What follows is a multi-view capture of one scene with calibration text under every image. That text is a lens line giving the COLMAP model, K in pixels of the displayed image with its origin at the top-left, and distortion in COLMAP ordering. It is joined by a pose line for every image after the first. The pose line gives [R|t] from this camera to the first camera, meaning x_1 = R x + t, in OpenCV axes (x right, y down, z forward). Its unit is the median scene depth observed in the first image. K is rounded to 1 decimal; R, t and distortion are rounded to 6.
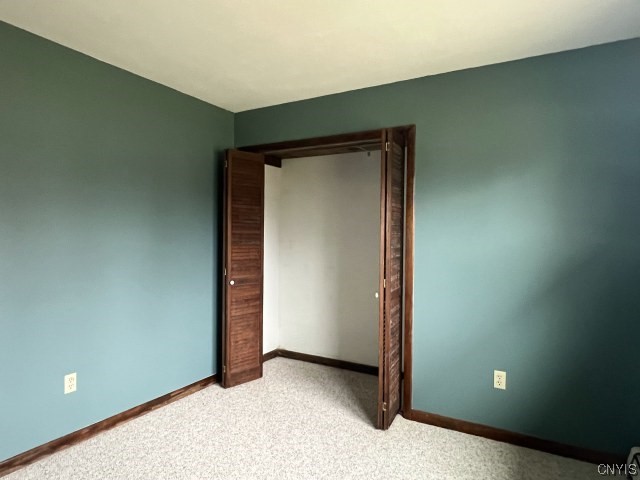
lens RADIAL K [[395.4, 0, 320.0], [0, 395.4, 240.0], [0, 0, 1]] dist [-0.000572, -0.000795]
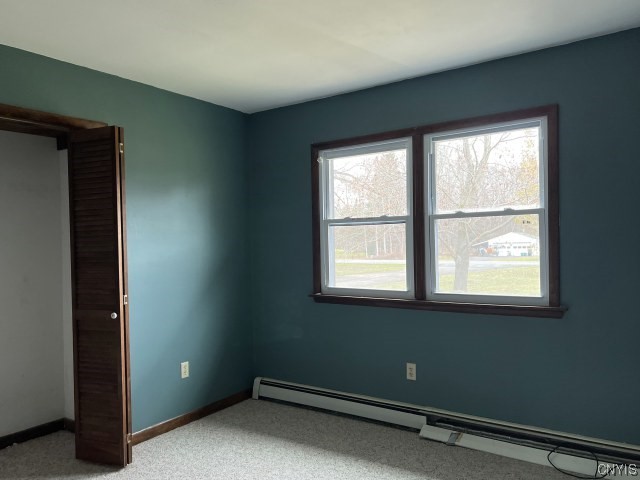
lens RADIAL K [[497.8, 0, 320.0], [0, 497.8, 240.0], [0, 0, 1]] dist [-0.004355, -0.001131]
pose [[0.097901, -0.012442, 0.995118, -0.924758], [0.052352, 0.998602, 0.007336, -0.009601], [-0.993818, 0.051379, 0.098415, 0.453281]]
